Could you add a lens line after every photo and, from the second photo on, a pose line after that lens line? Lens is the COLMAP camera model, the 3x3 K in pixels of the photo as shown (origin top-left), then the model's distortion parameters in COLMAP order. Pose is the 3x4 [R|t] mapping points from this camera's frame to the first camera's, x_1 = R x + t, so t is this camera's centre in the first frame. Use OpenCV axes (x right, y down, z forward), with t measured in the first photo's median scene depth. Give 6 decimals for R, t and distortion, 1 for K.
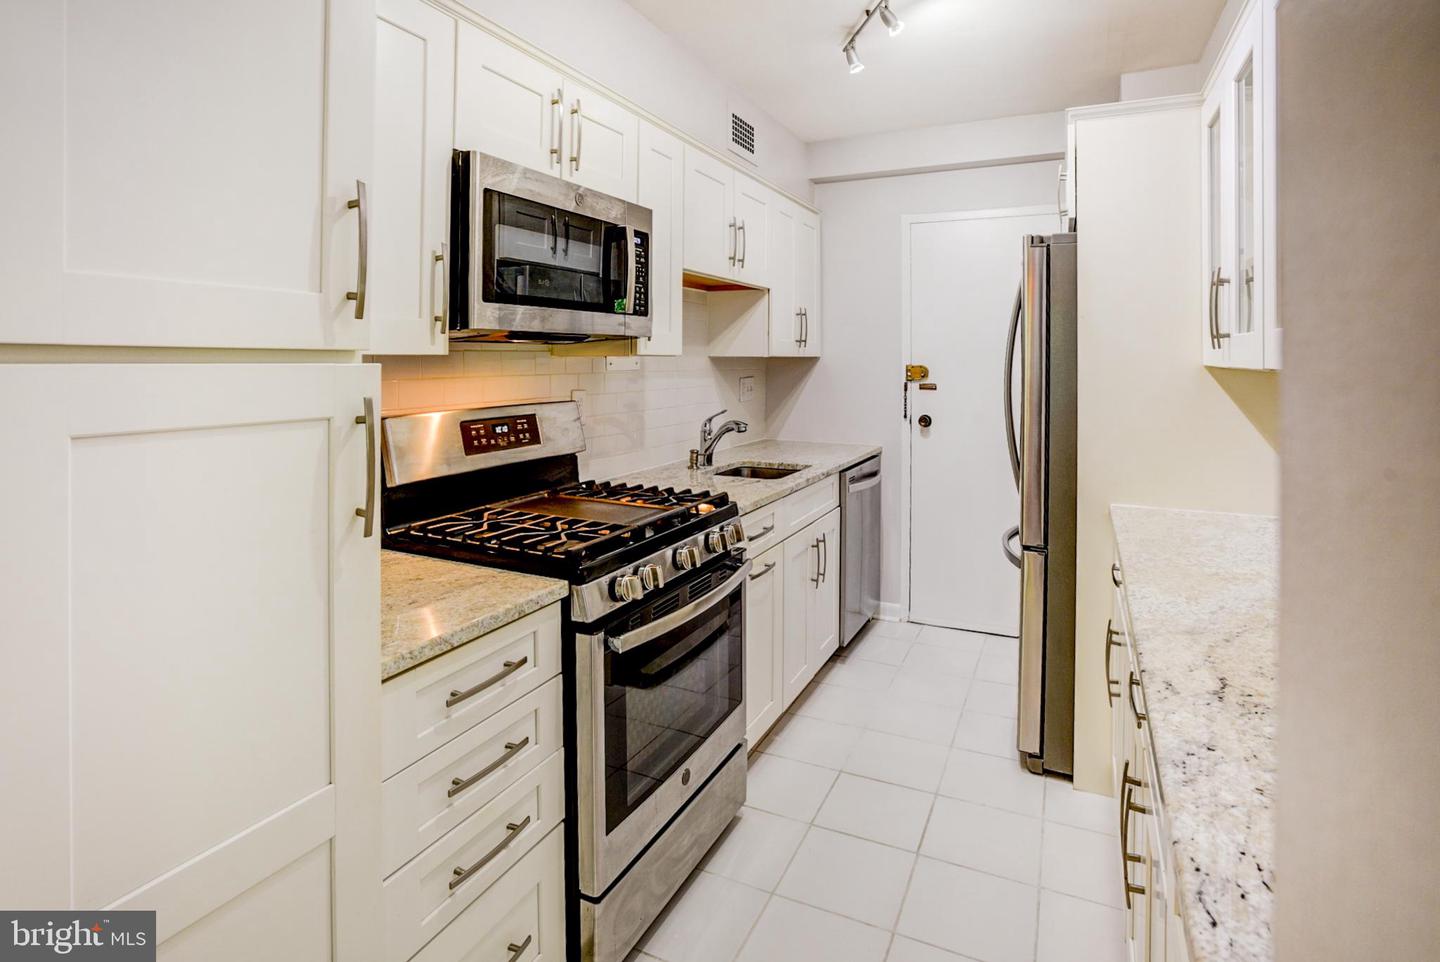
lens RADIAL K [[738.9, 0, 717.5], [0, 738.9, 339.5], [0, 0, 1]] dist [-0.047086, 0.016134]
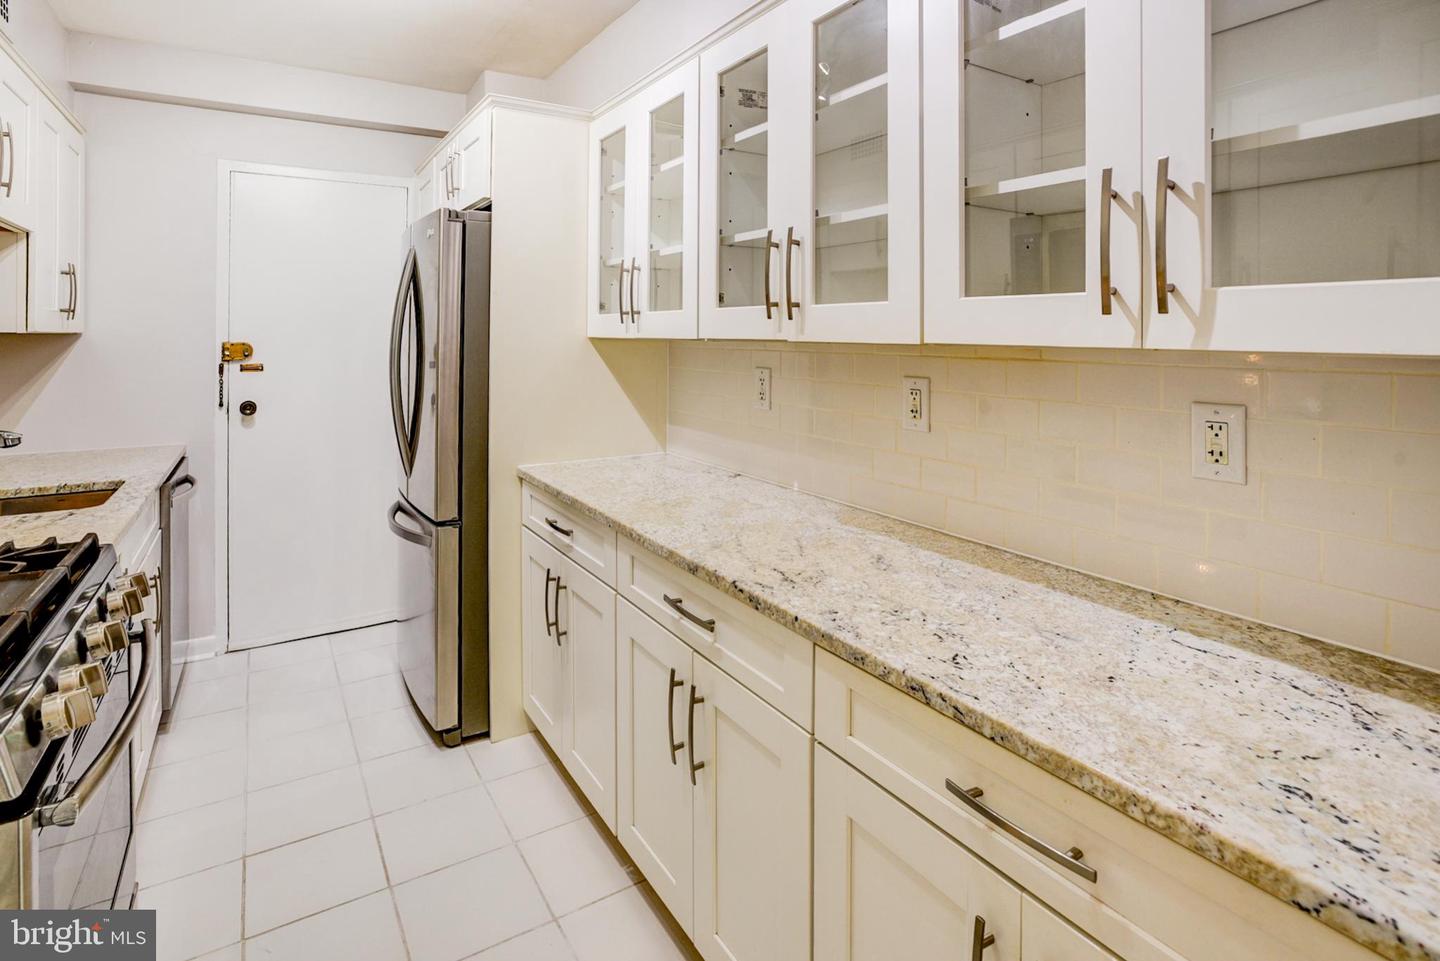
lens RADIAL K [[742.5, 0, 724.0], [0, 742.5, 319.0], [0, 0, 1]] dist [-0.042270, 0.015349]
pose [[0.528745, 0.007694, 0.848746, -0.254305], [-0.013003, 0.999915, -0.000964, 0.004245], [-0.848681, -0.010527, 0.528800, 0.171928]]
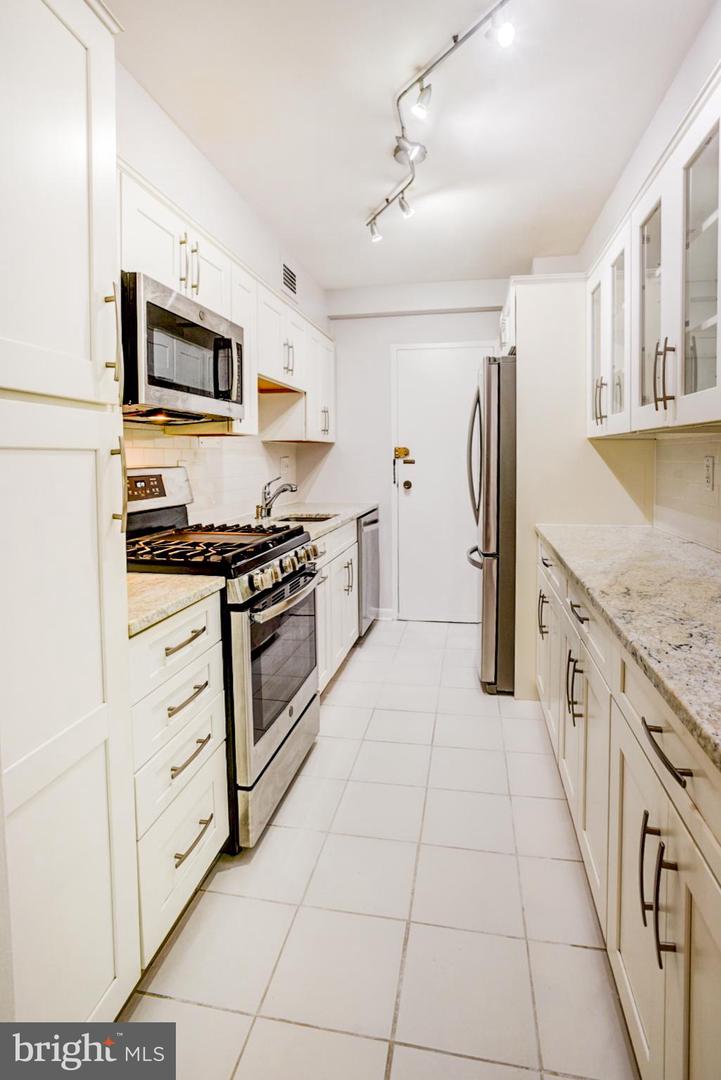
lens RADIAL K [[550.2, 0, 372.3], [0, 550.2, 468.7], [0, 0, 1]] dist [-0.057195, 0.024106]
pose [[0.963291, -0.018280, 0.267835, -0.146528], [0.005825, 0.998867, 0.047222, 0.046444], [-0.268394, -0.043929, 0.962307, -0.077027]]
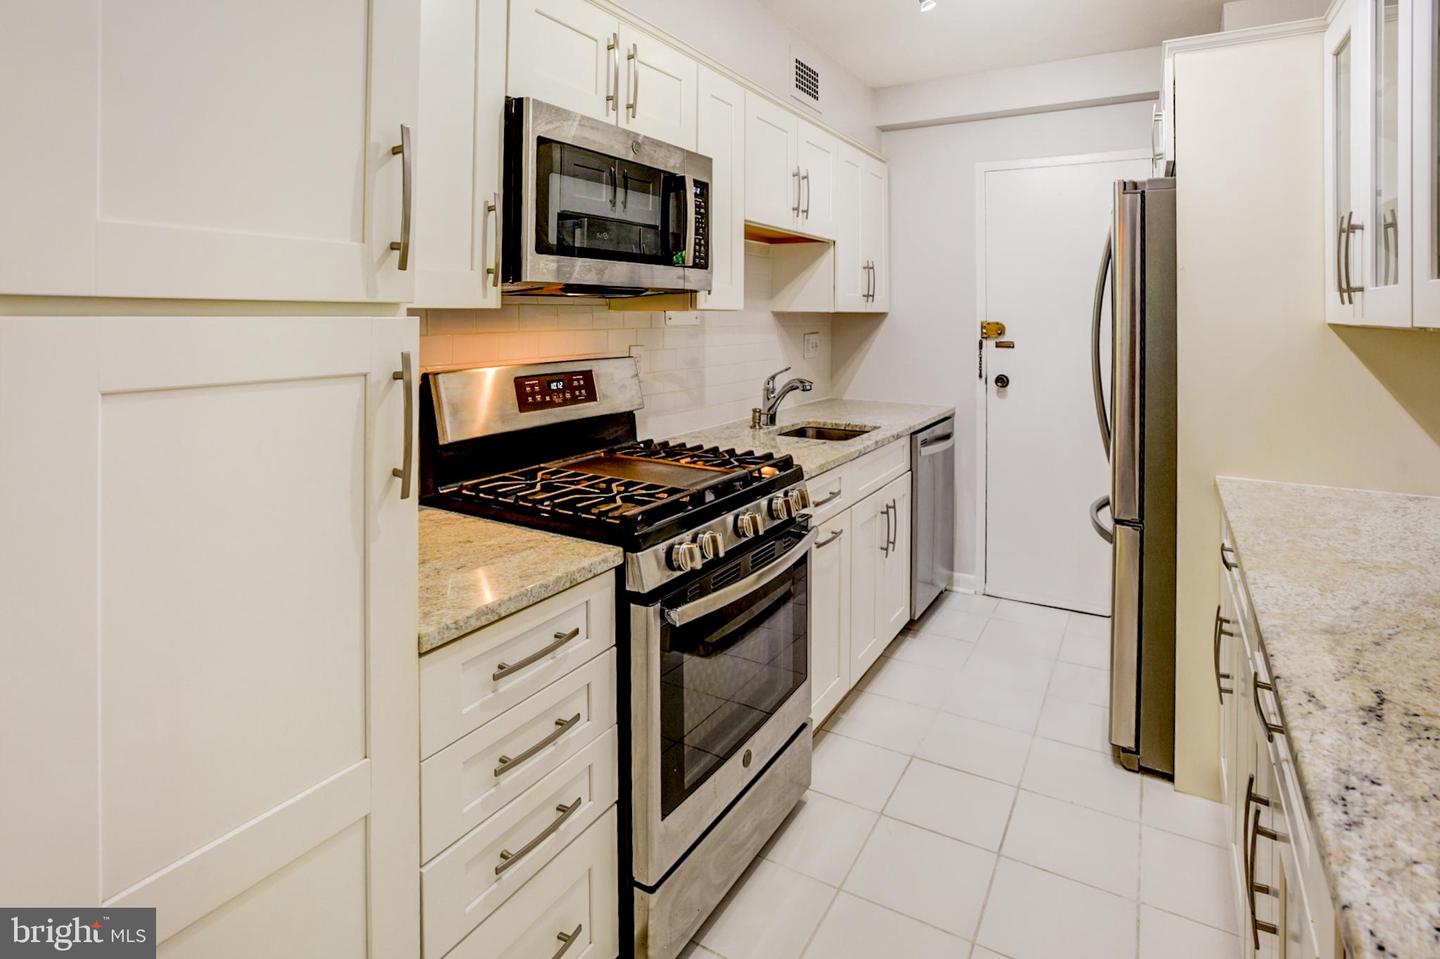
lens RADIAL K [[748.2, 0, 712.7], [0, 748.2, 290.8], [0, 0, 1]] dist [-0.036699, 0.008883]
pose [[0.995970, 0.000054, -0.089690, -0.001438], [-0.000533, 0.999986, -0.005310, 0.001868], [0.089688, 0.005336, 0.995956, 0.037023]]
